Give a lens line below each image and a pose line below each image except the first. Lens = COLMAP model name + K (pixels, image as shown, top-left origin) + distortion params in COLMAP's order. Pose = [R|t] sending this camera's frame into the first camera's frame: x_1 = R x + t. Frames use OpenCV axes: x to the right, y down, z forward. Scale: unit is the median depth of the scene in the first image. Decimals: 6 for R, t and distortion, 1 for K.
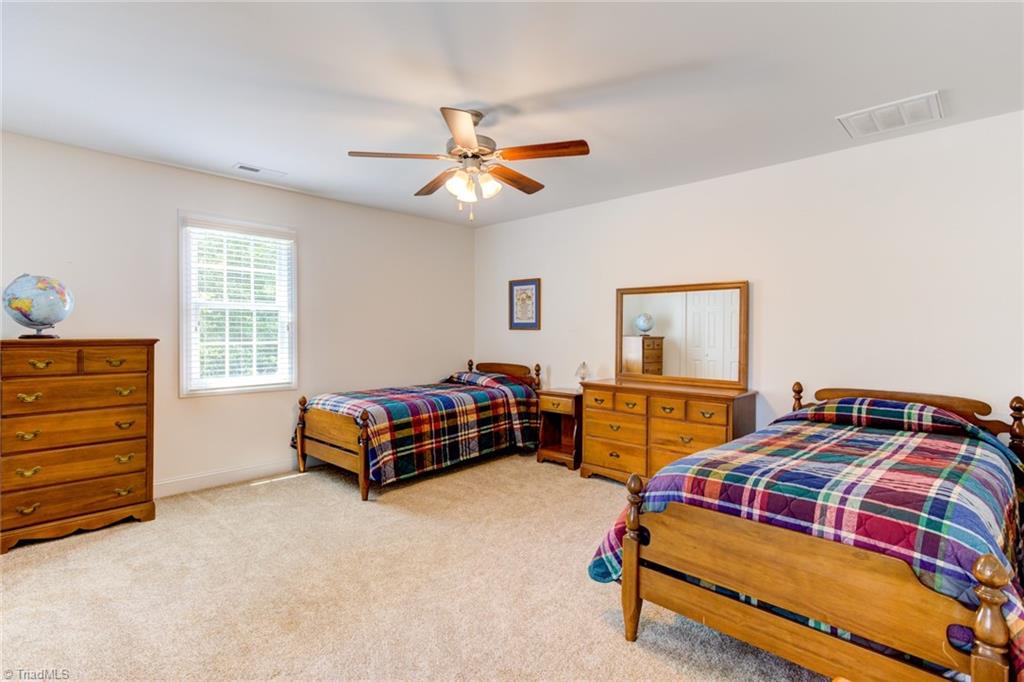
lens RADIAL K [[495.5, 0, 512.9], [0, 495.5, 333.6], [0, 0, 1]] dist [0.007213, 0.004948]
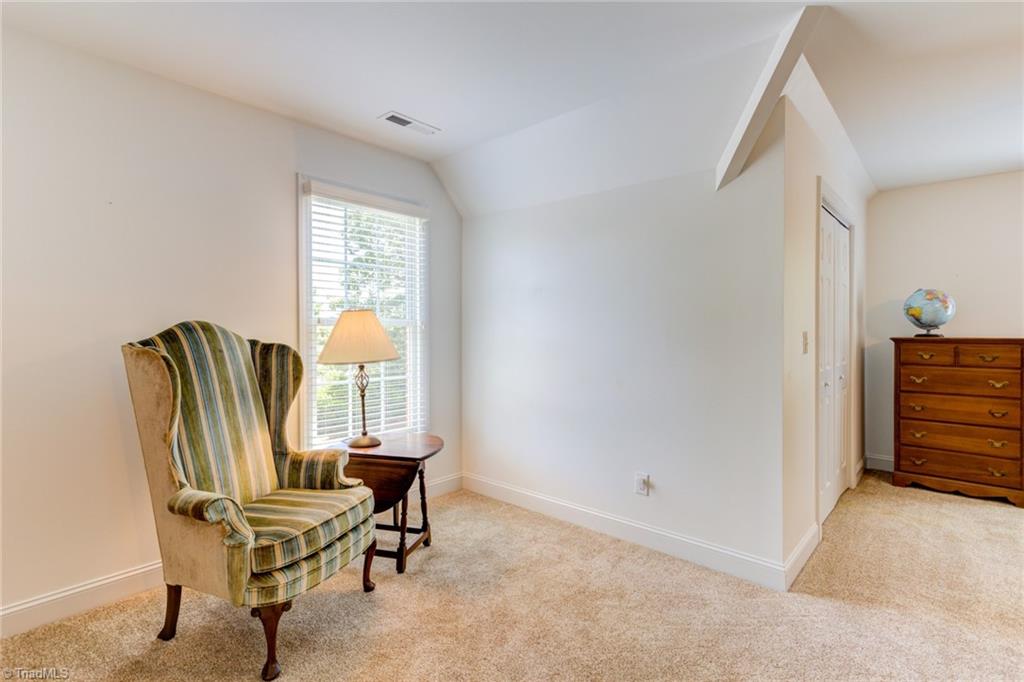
lens RADIAL K [[495.5, 0, 512.7], [0, 495.5, 333.3], [0, 0, 1]] dist [0.007213, 0.004948]
pose [[0.044467, 0.004664, -0.999000, 0.326152], [-0.001237, 0.999989, 0.004613, -0.004298], [0.999010, 0.001030, 0.044472, -0.157458]]
